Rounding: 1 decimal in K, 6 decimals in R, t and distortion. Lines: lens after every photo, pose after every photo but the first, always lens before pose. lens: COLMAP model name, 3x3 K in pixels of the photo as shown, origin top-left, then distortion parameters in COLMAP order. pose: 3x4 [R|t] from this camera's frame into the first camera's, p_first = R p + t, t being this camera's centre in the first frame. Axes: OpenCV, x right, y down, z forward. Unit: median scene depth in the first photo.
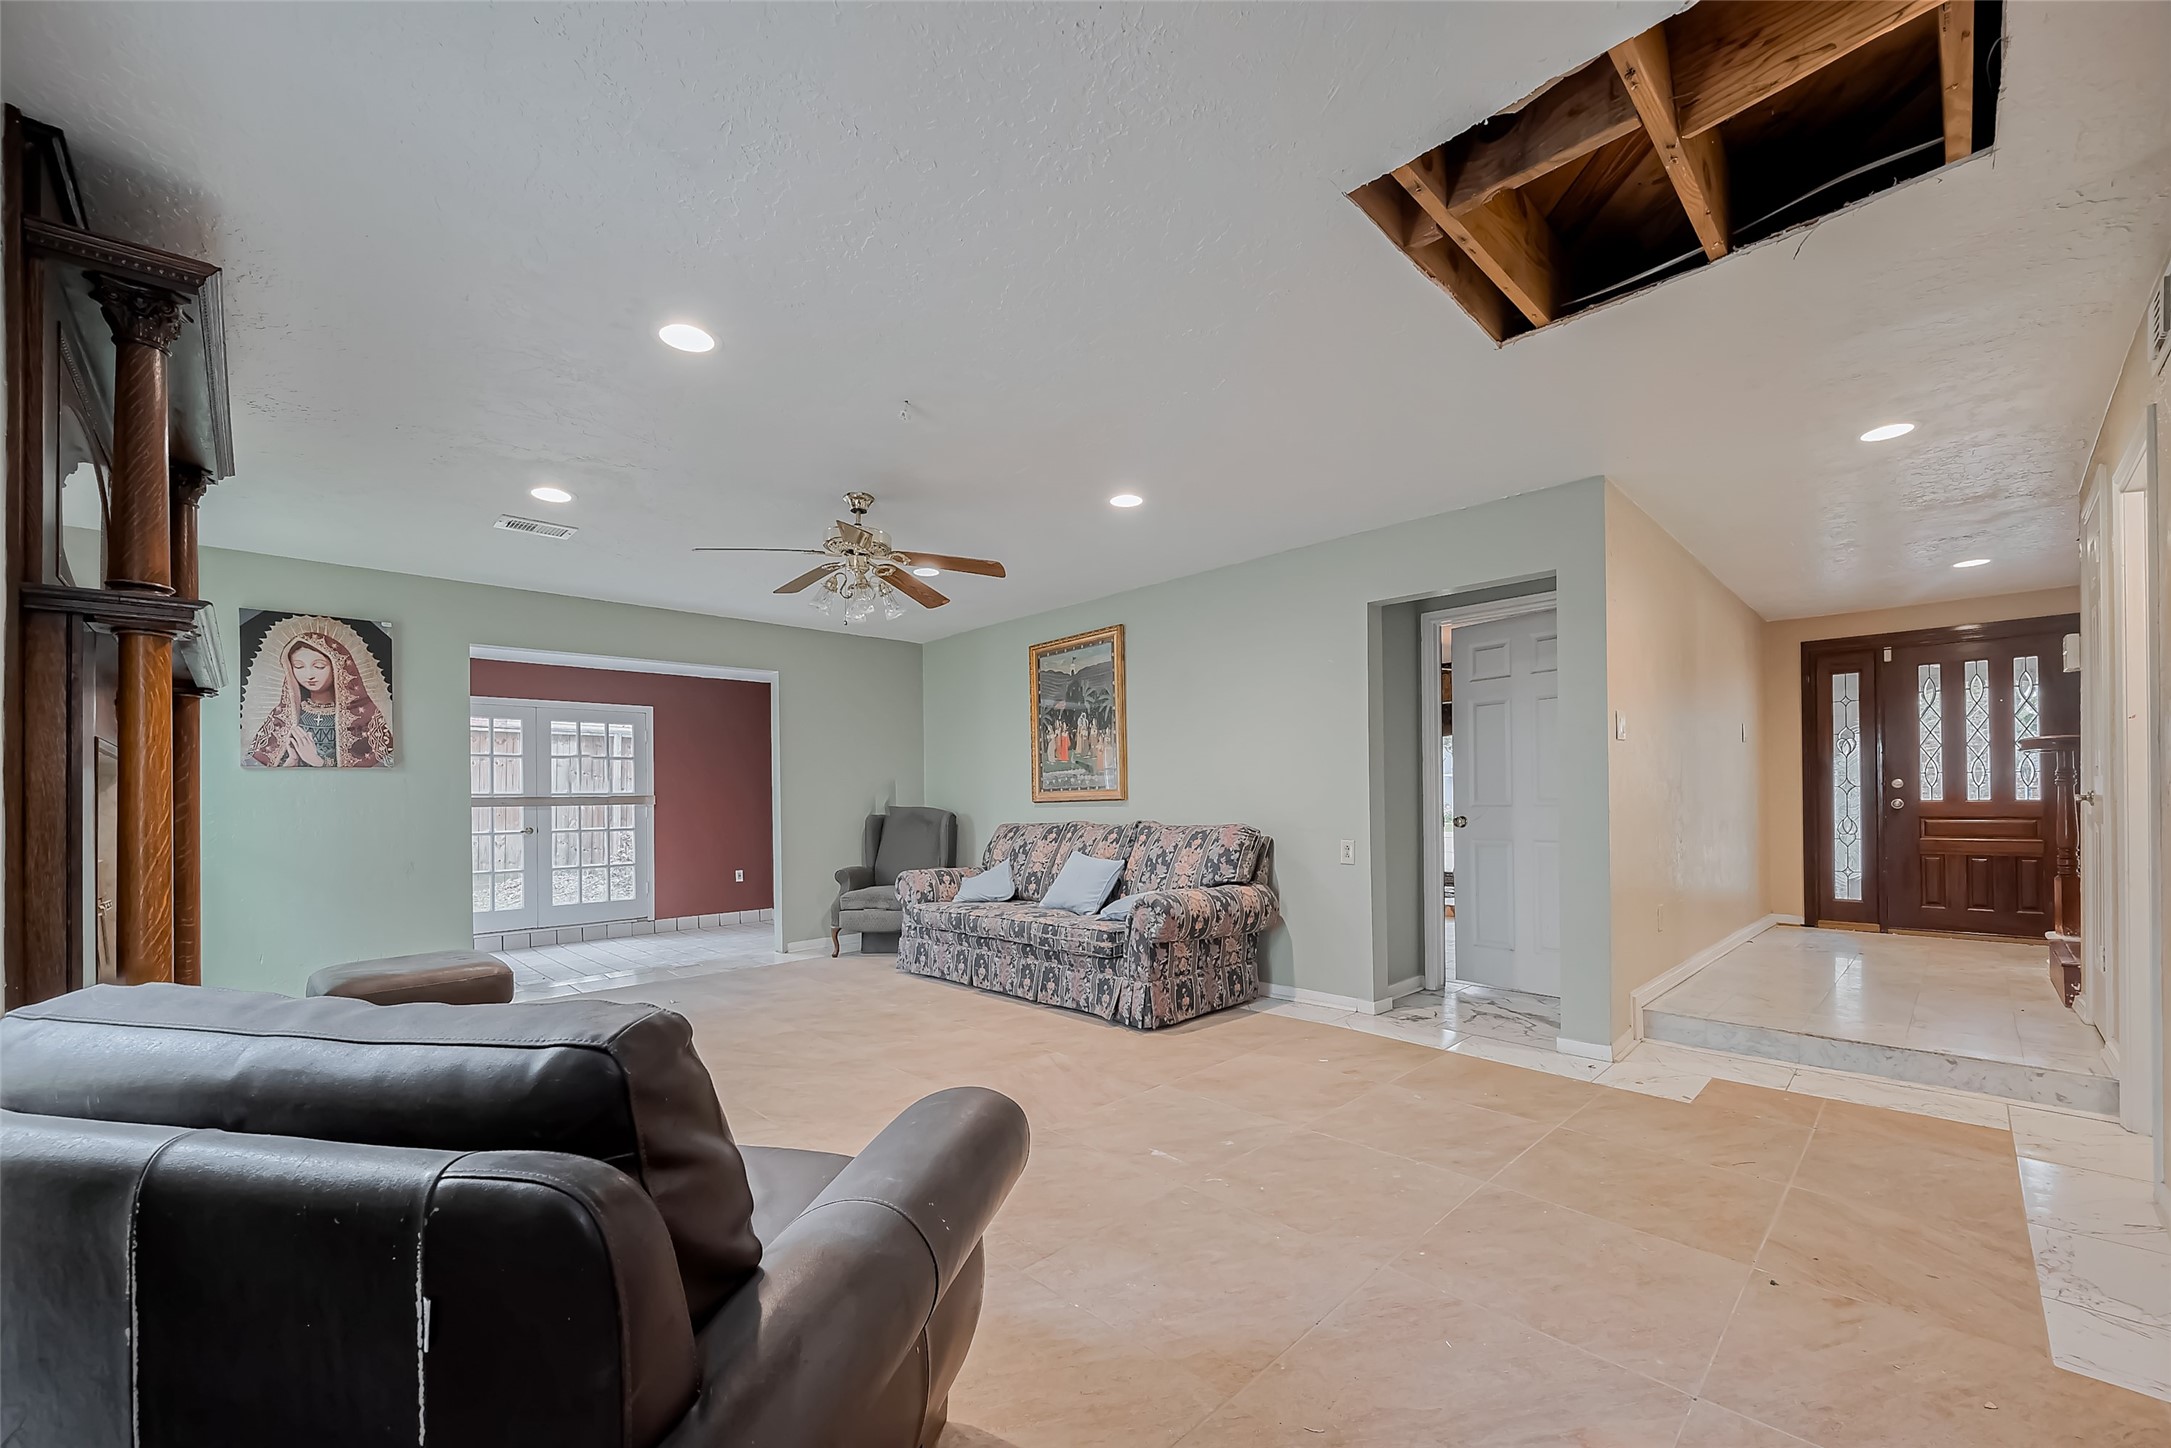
lens RADIAL K [[853.2, 0, 1079.0], [0, 853.2, 803.4], [0, 0, 1]] dist [-0.001741, -0.000042]
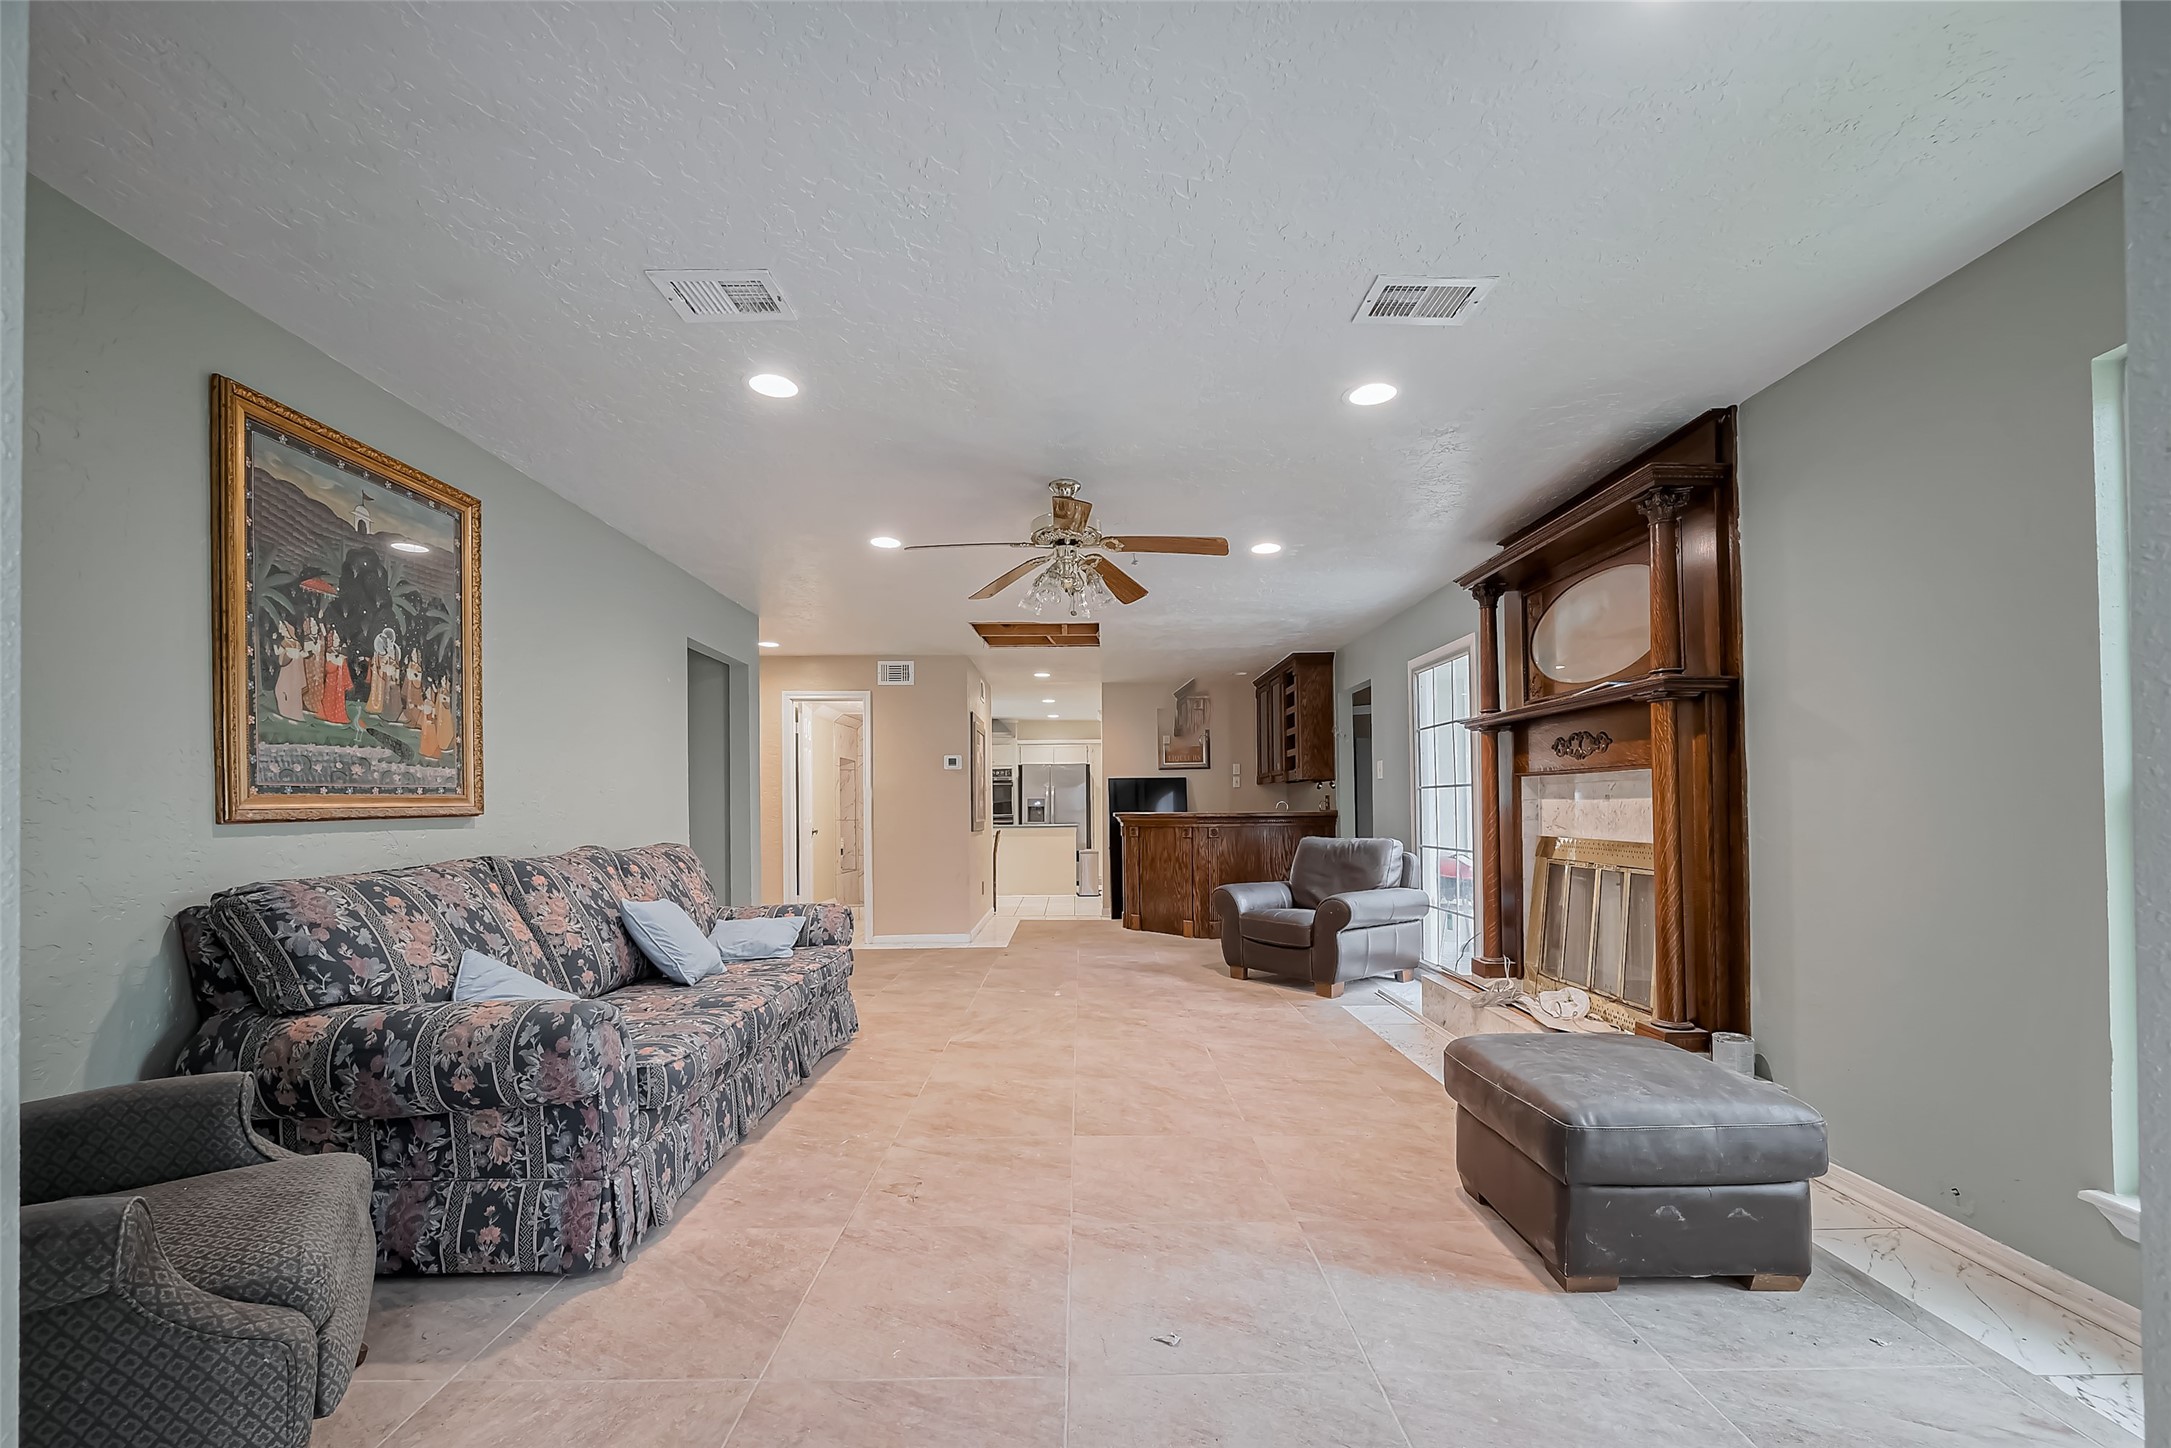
lens RADIAL K [[862.9, 0, 1102.7], [0, 862.9, 799.3], [0, 0, 1]] dist [0.000564, 0.000138]
pose [[-0.742476, 0.019485, 0.669589, -0.925980], [0.009645, 0.999784, -0.018399, -0.000778], [-0.669803, -0.007203, -0.742504, 1.687730]]
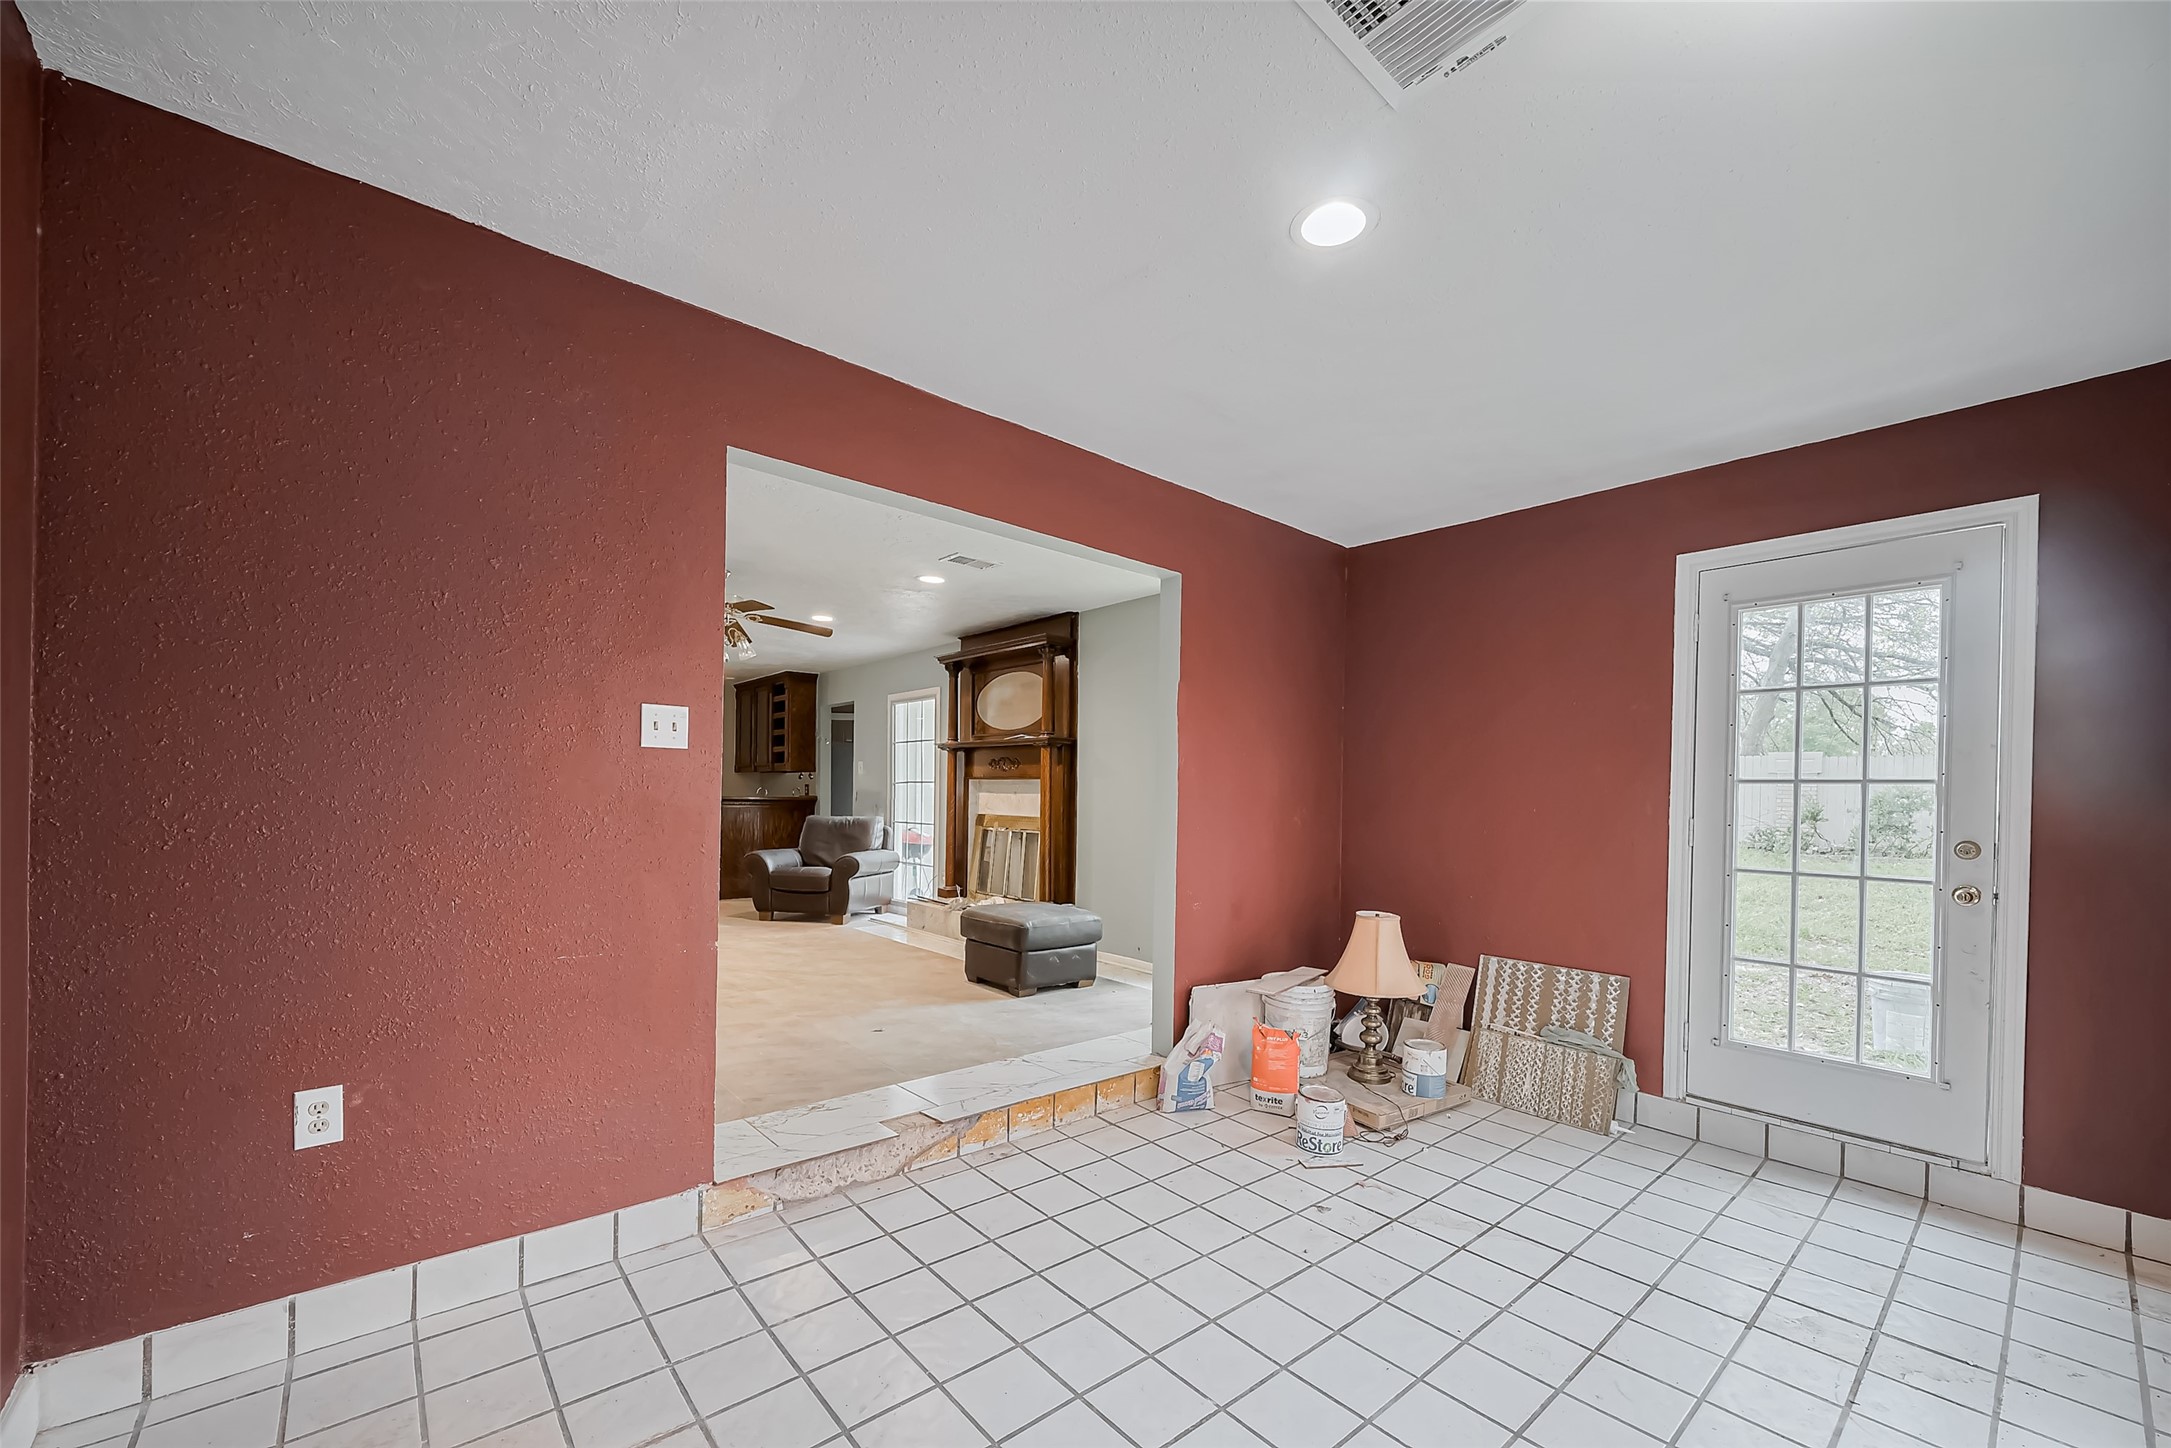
lens RADIAL K [[853.2, 0, 1089.7], [0, 853.2, 797.0], [0, 0, 1]] dist [-0.001741, -0.000042]
pose [[-0.998586, -0.008389, 0.052485, -0.947891], [-0.008488, 0.999963, -0.001659, -0.005065], [-0.052469, -0.002103, -0.998620, 2.388916]]
